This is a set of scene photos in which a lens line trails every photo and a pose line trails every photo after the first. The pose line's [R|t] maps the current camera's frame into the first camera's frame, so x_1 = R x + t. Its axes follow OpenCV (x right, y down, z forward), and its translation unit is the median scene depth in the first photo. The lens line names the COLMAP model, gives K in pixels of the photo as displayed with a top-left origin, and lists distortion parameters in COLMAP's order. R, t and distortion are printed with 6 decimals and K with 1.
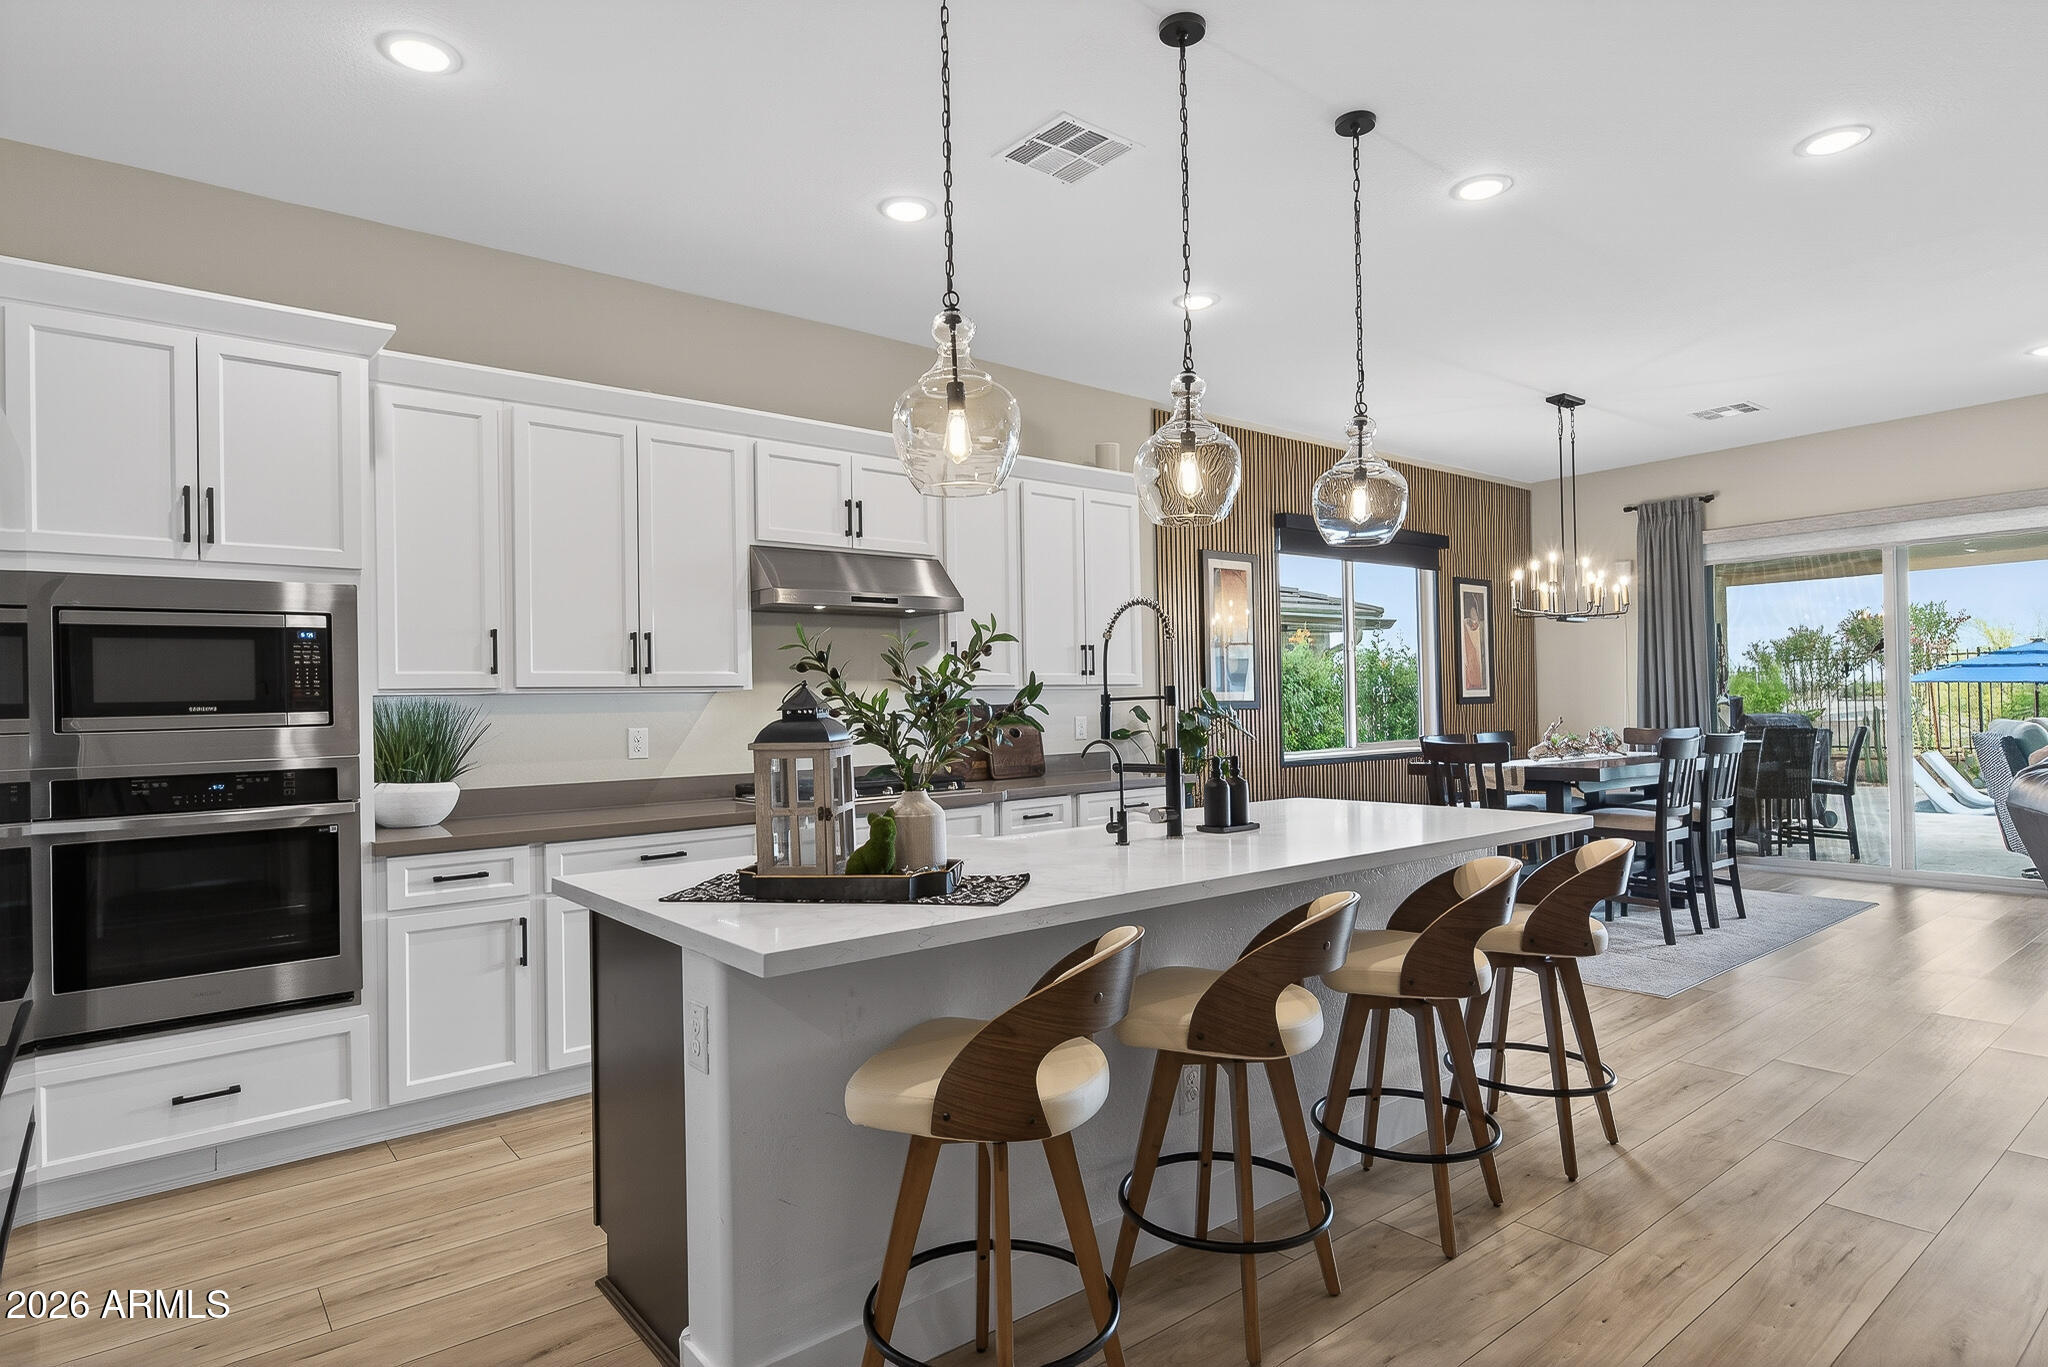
lens RADIAL K [[1104.0, 0, 1020.3], [0, 1104.0, 691.0], [0, 0, 1]] dist [0.001759, -0.000071]
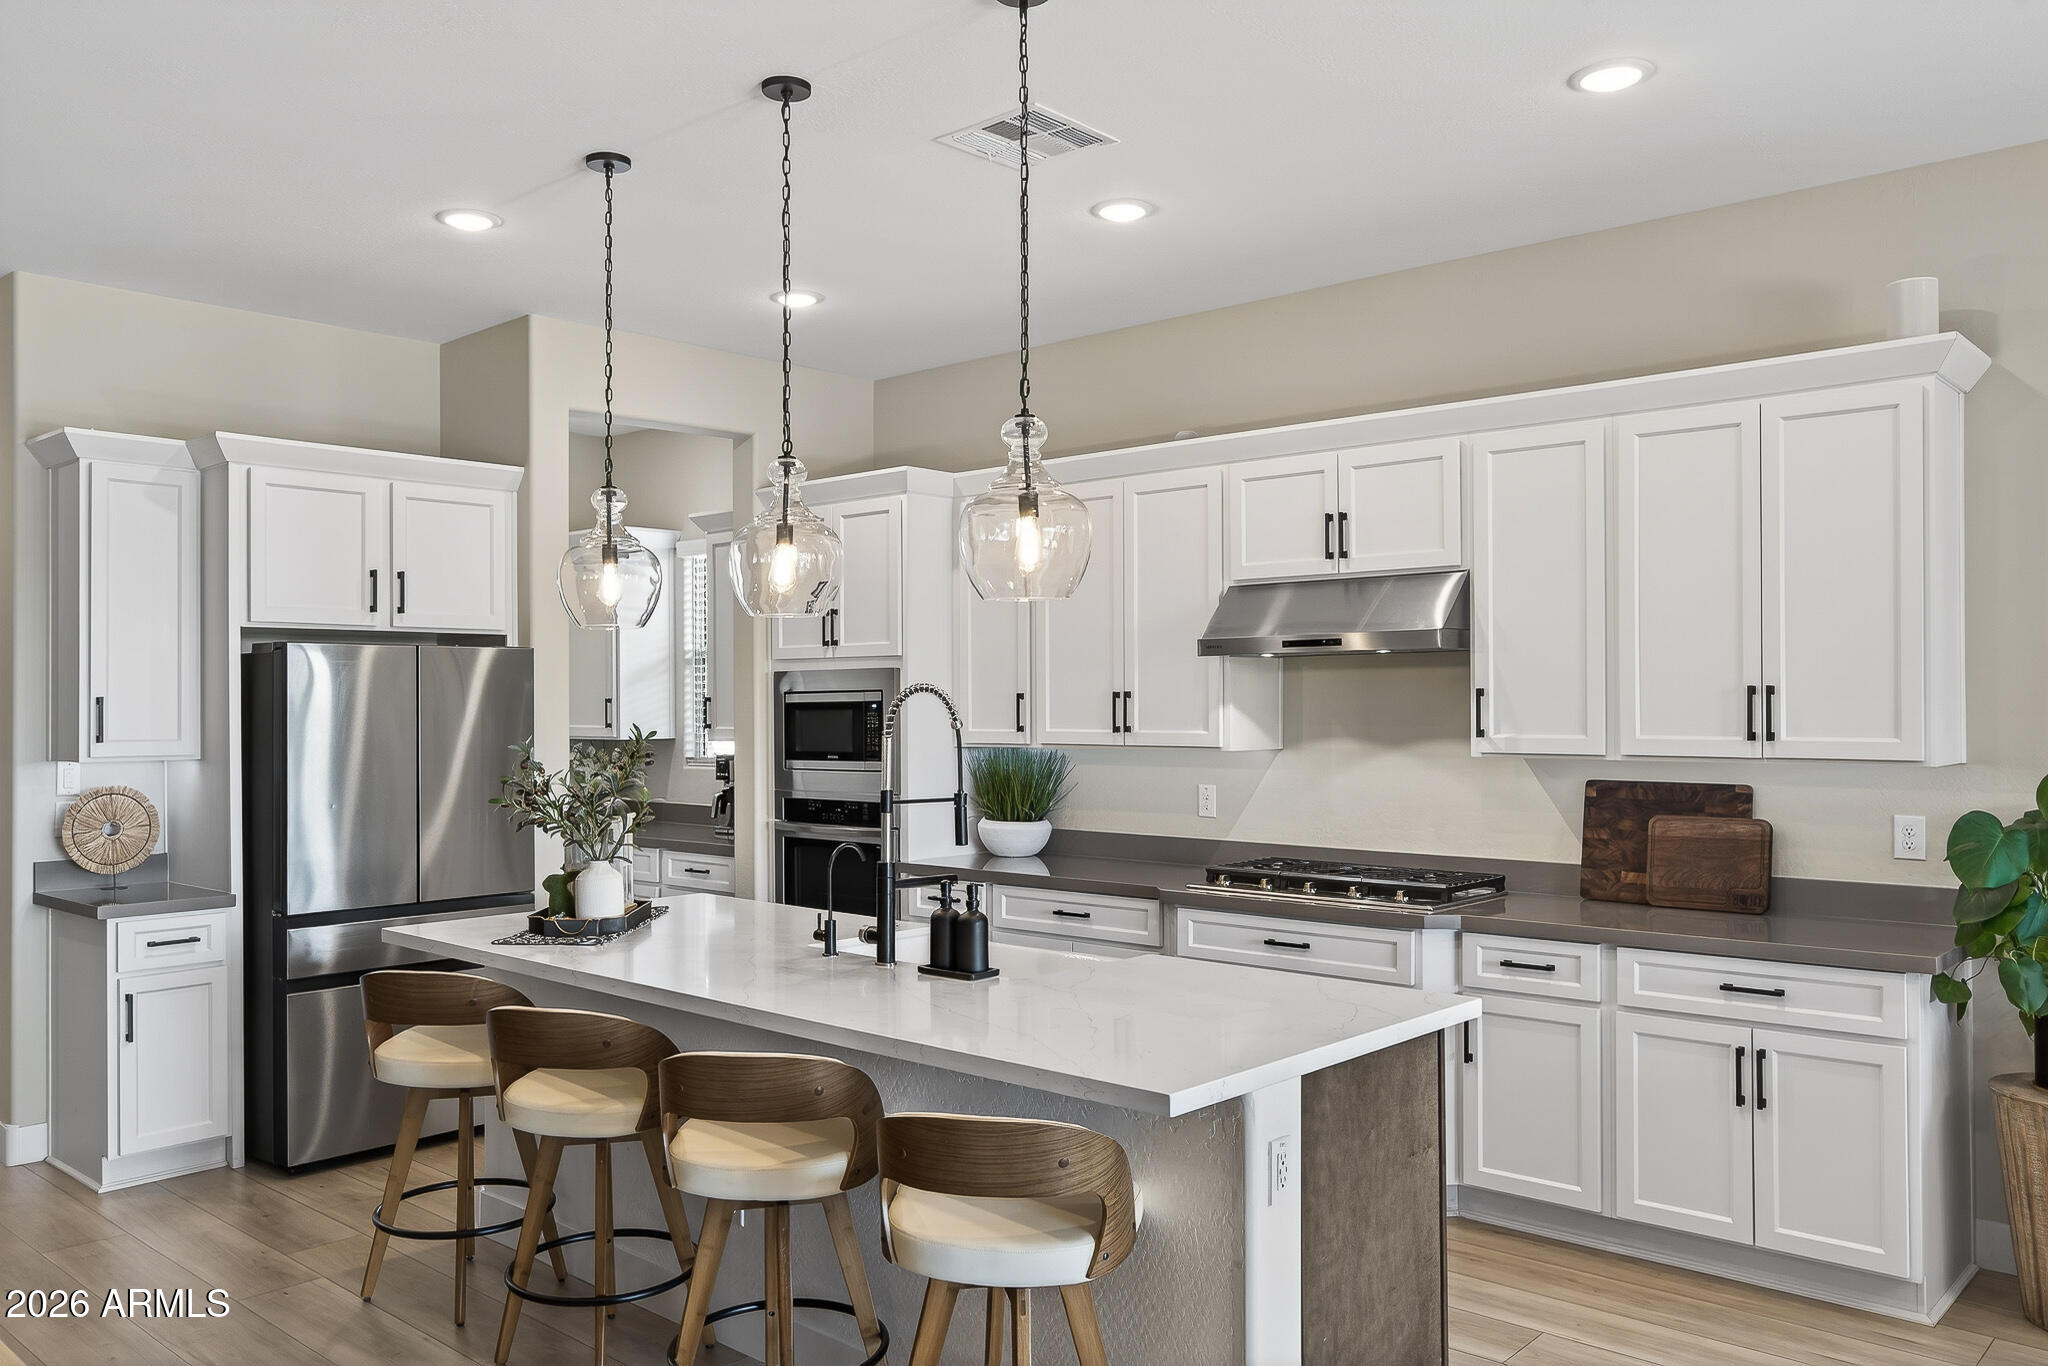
lens RADIAL K [[1562.6, 0, 1025.0], [0, 1562.6, 686.0], [0, 0, 1]] dist [-0.006400, 0.000191]
pose [[0.150744, 0.009421, -0.988528, 1.098226], [0.014250, 0.999830, 0.011702, -0.079828], [0.988470, -0.015851, 0.150584, 0.743144]]
